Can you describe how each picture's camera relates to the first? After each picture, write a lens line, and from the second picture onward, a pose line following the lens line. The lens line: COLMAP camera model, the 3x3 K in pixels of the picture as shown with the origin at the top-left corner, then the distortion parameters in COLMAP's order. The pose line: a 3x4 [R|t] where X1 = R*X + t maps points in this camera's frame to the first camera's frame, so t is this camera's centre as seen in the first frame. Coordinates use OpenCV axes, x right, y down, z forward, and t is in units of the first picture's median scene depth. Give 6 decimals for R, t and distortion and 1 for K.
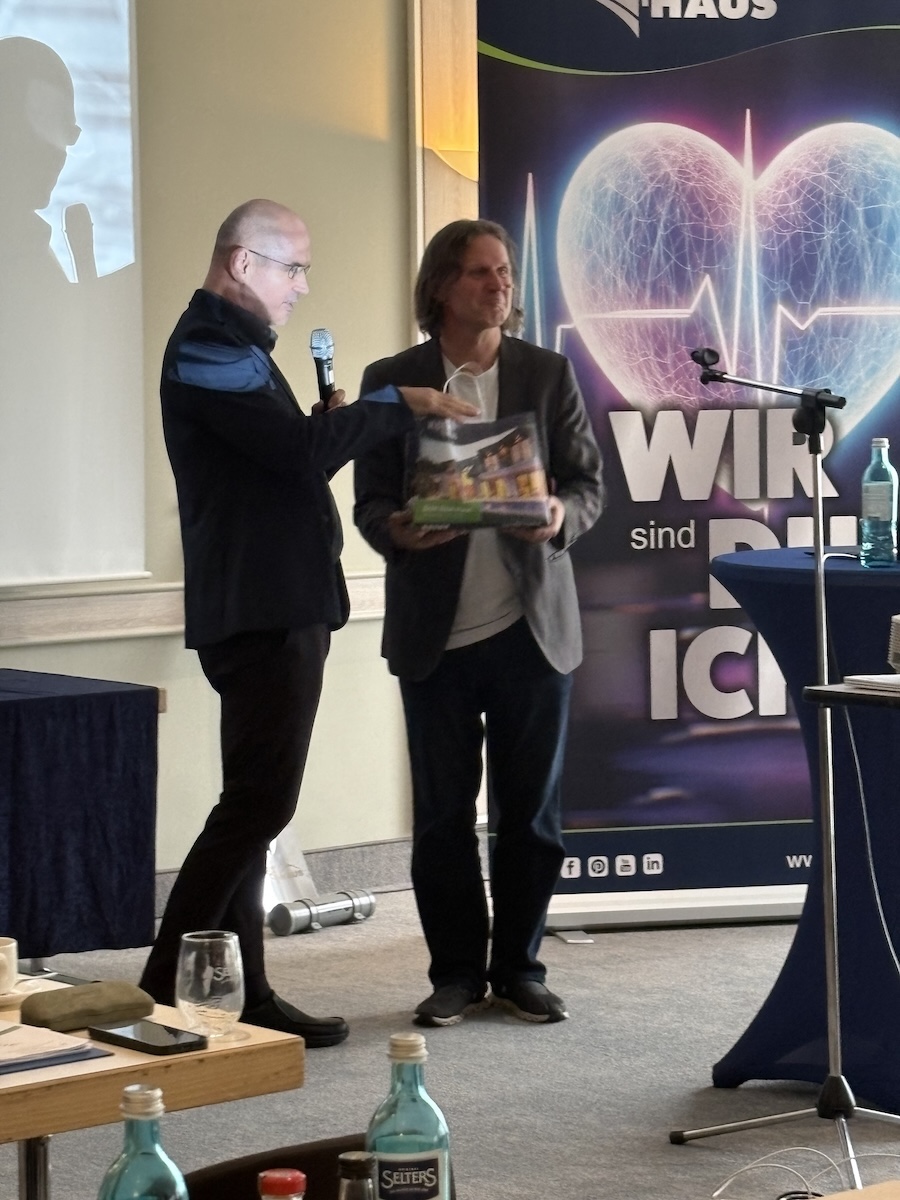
lens RADIAL K [[3548.7, 0, 450.0], [0, 3548.7, 600.0], [0, 0, 1]] dist [0.192063, 0.507264]
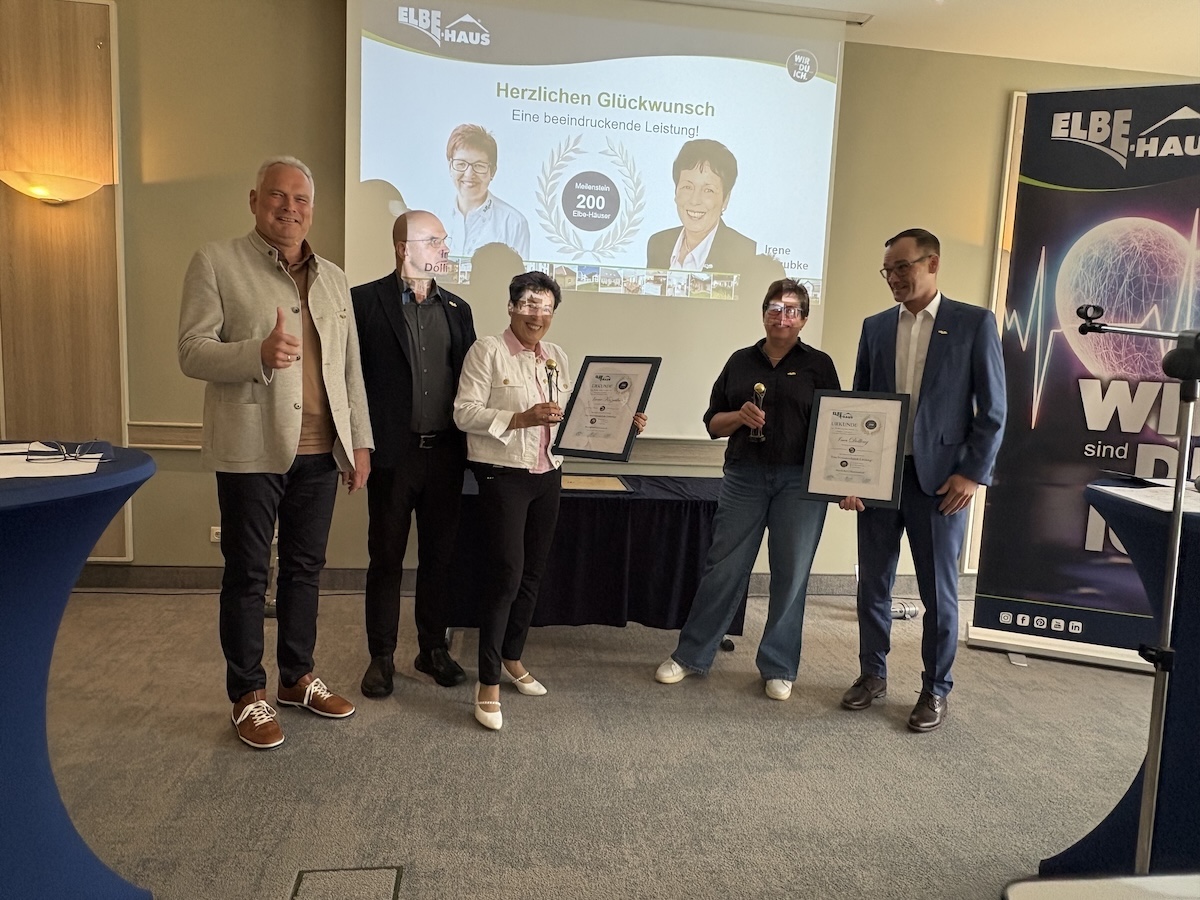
lens RADIAL K [[776.0, 0, 600.0], [0, 776.0, 450.0], [0, 0, 1]] dist [0.002166, 0.002033]
pose [[0.830018, 0.111312, -0.546516, 0.062370], [-0.092269, 0.993785, 0.062277, -0.019021], [0.550052, -0.001264, 0.835130, 0.530317]]
